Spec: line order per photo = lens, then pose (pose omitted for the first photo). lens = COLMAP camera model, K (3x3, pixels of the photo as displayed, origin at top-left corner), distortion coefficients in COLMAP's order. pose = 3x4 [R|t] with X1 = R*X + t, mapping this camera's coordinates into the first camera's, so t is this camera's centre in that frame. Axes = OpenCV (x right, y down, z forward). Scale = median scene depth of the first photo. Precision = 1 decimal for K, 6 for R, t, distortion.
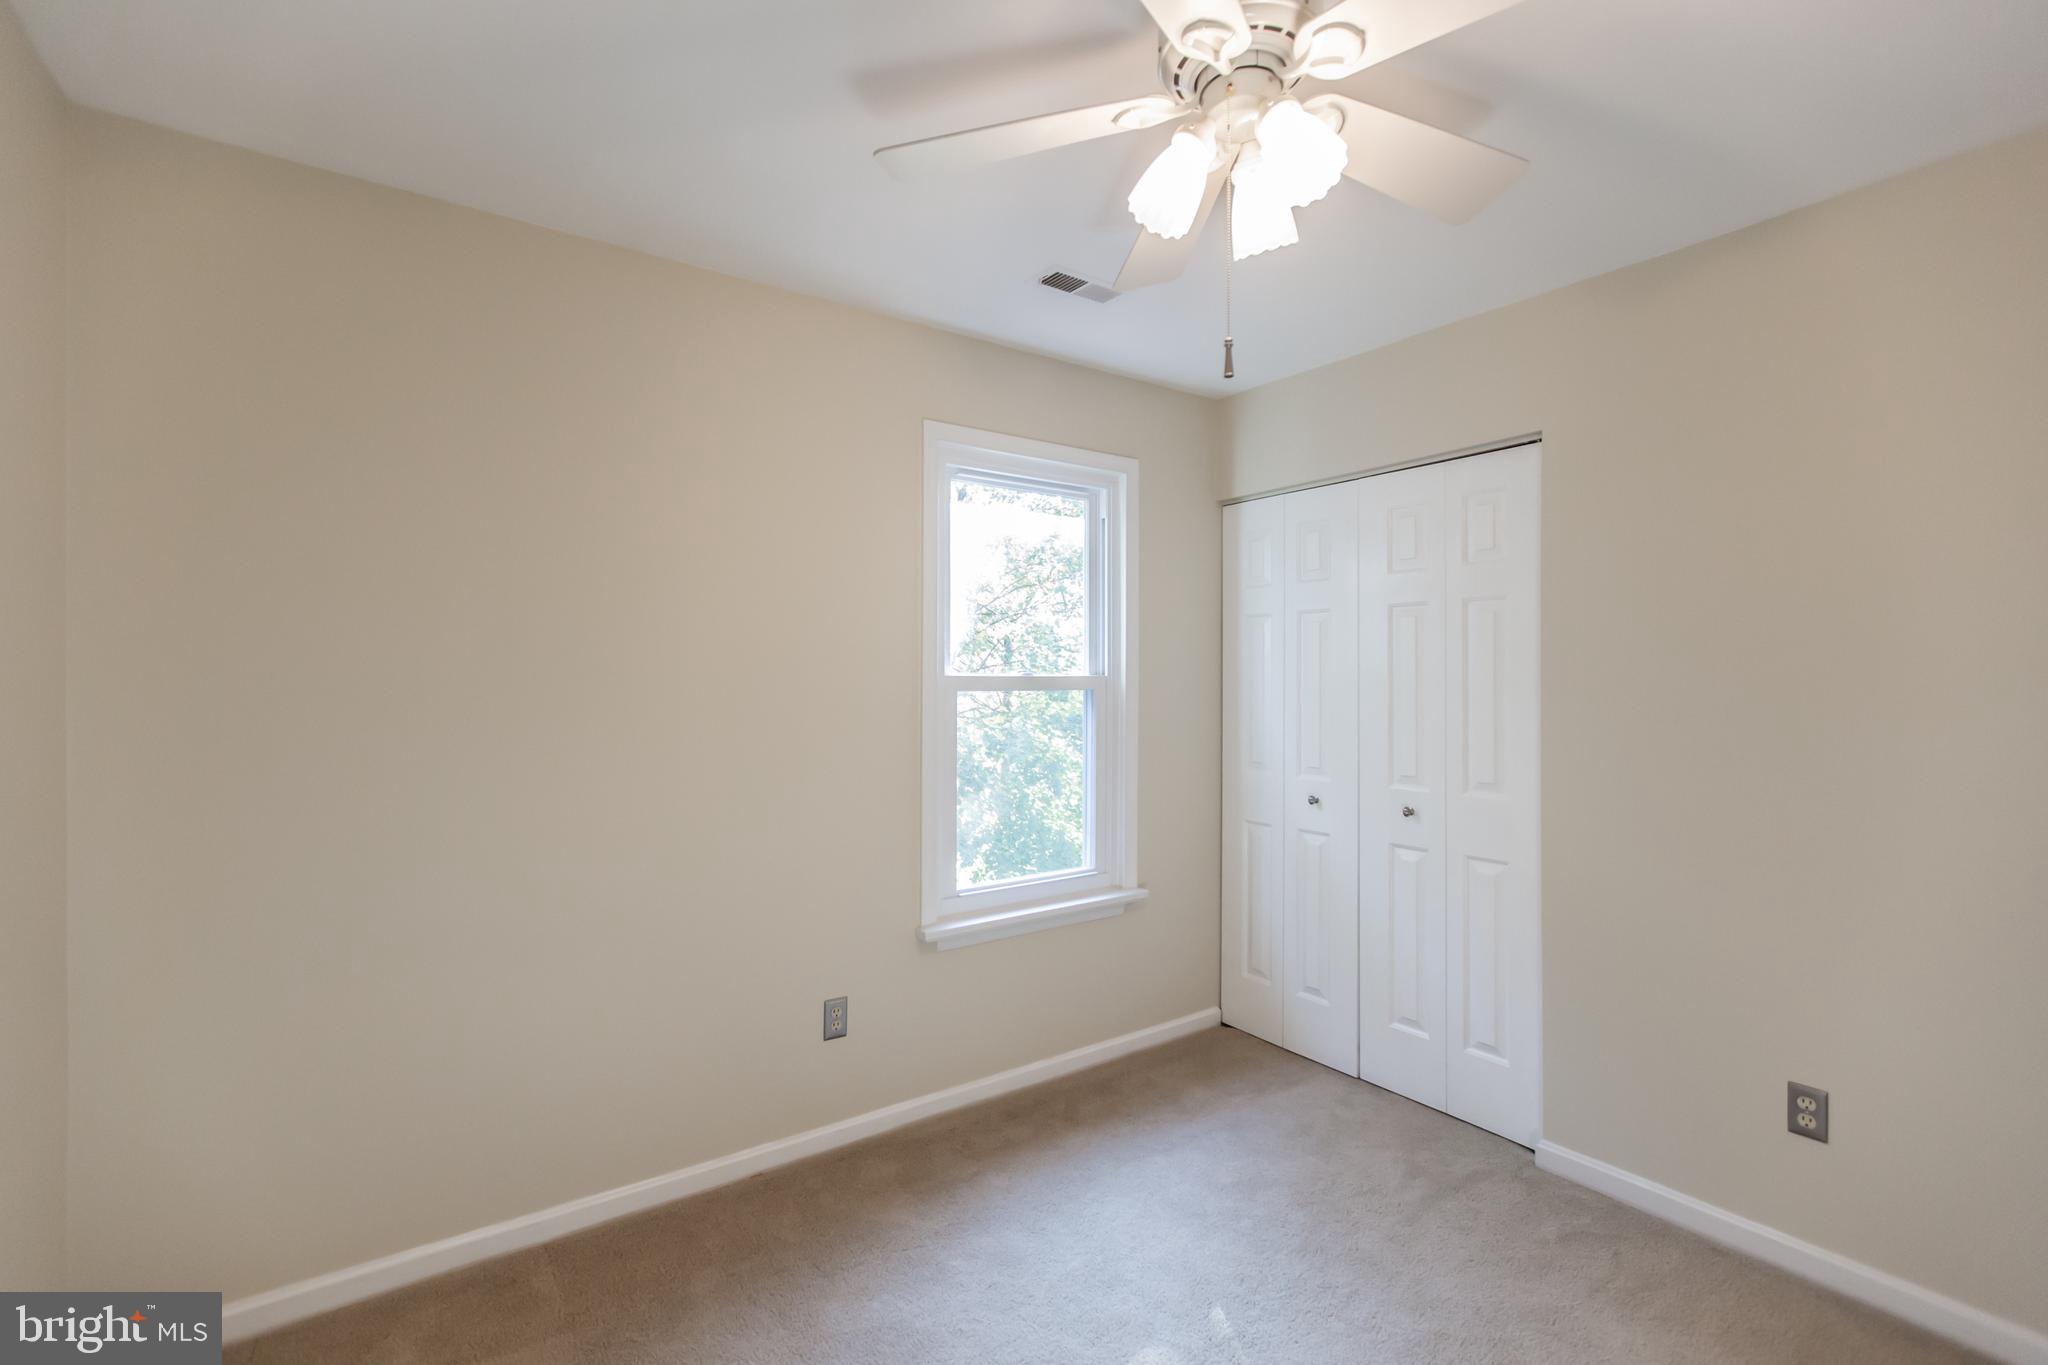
lens RADIAL K [[911.1, 0, 1017.9], [0, 911.1, 677.6], [0, 0, 1]] dist [0.002027, -0.000162]
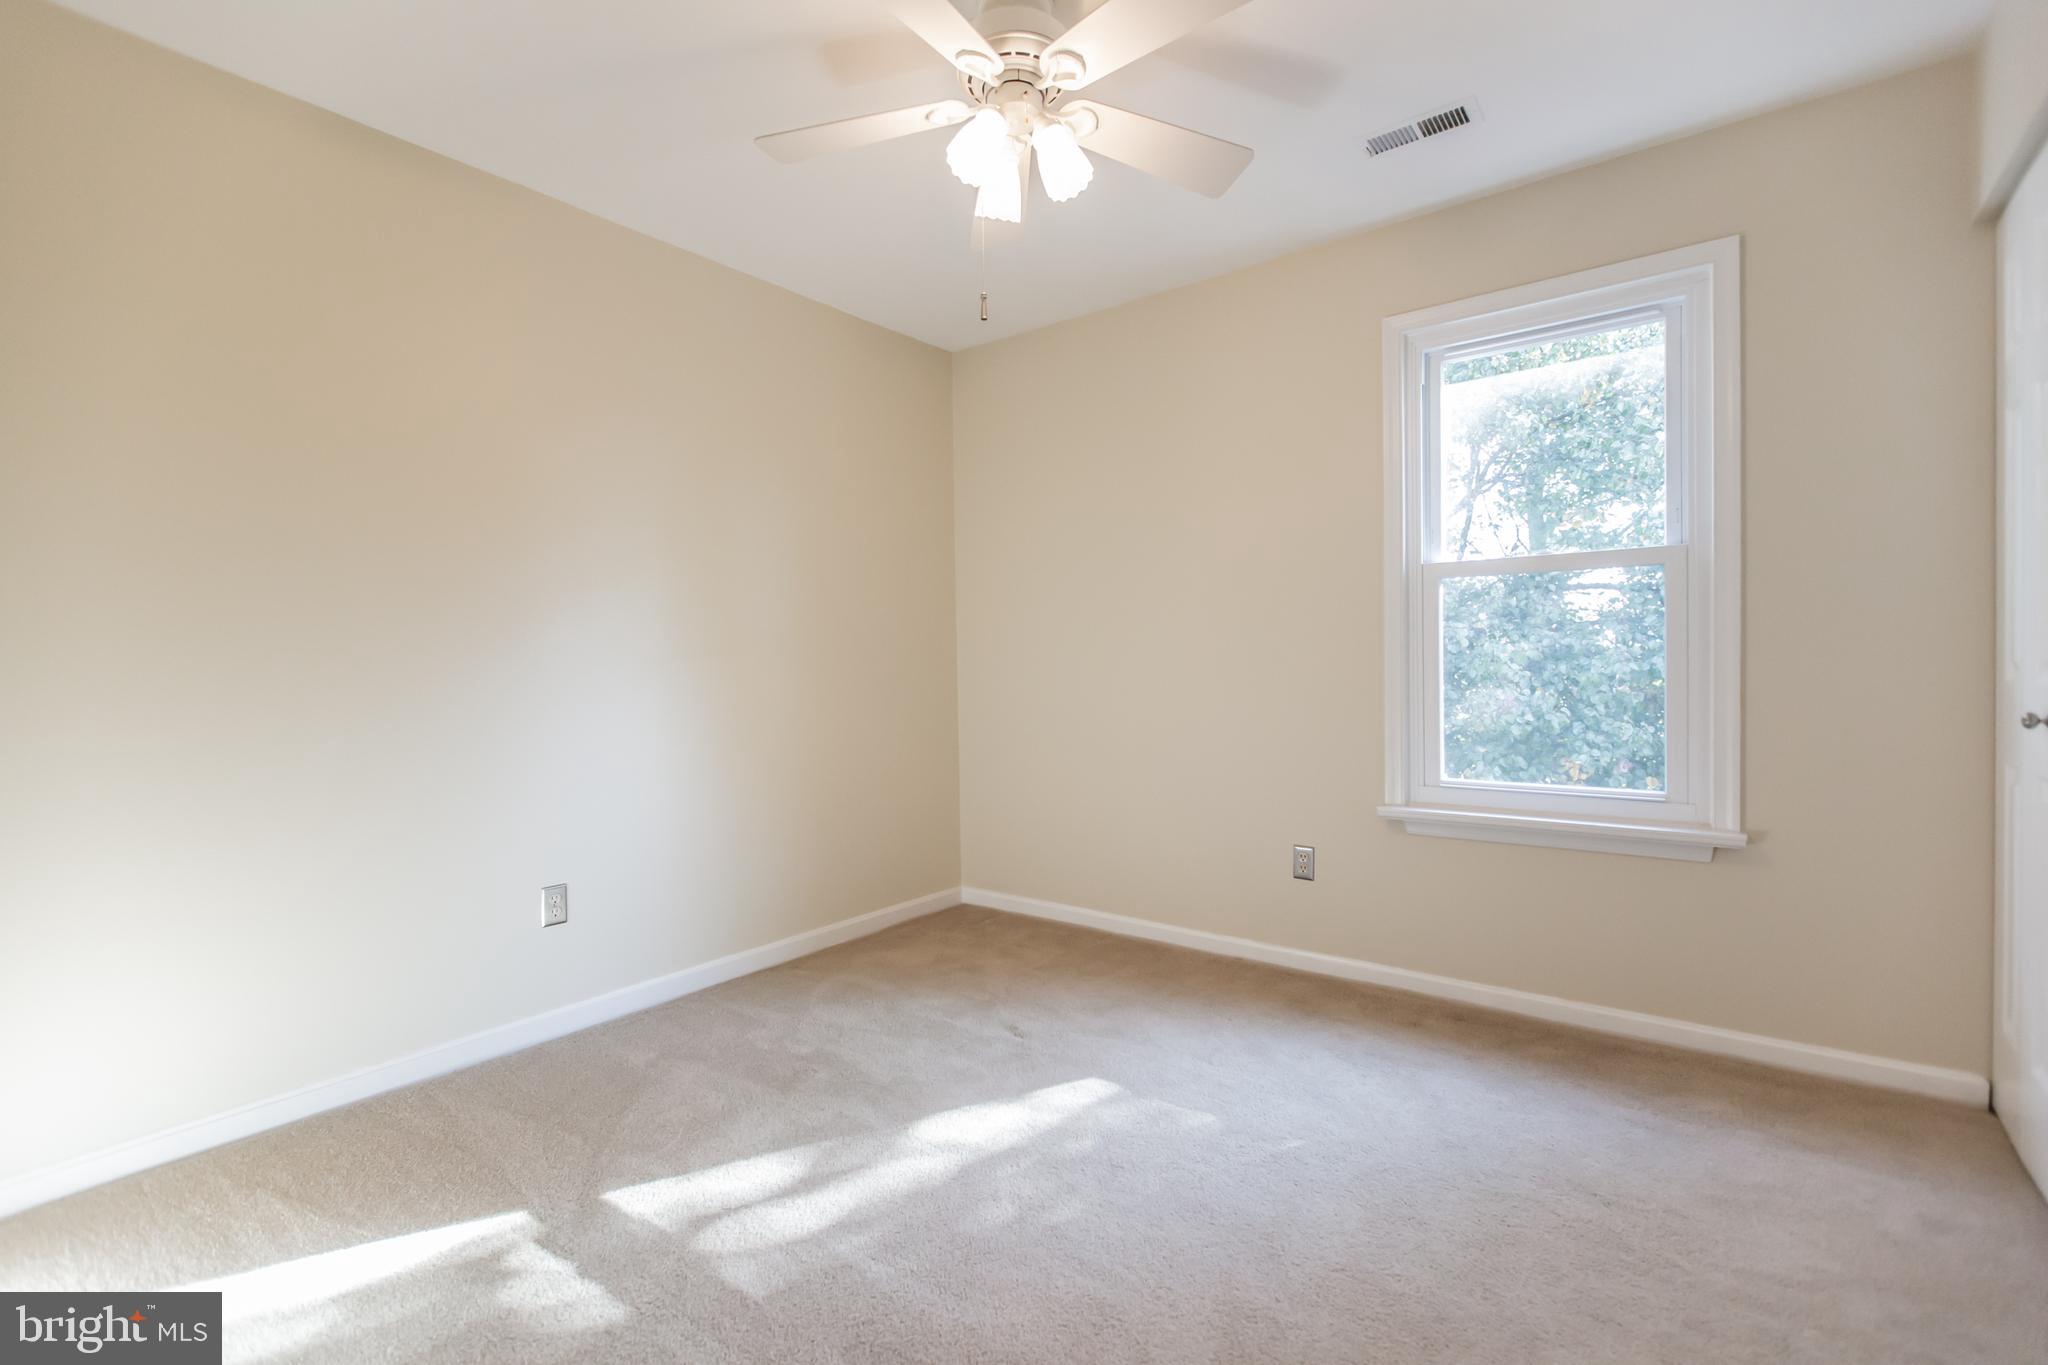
lens RADIAL K [[911.1, 0, 1017.9], [0, 911.1, 677.6], [0, 0, 1]] dist [0.002027, -0.000162]
pose [[0.292385, 0.012275, -0.956222, 0.735567], [0.014146, 0.999753, 0.017159, 0.098403], [0.956196, -0.018544, 0.292139, 0.274927]]
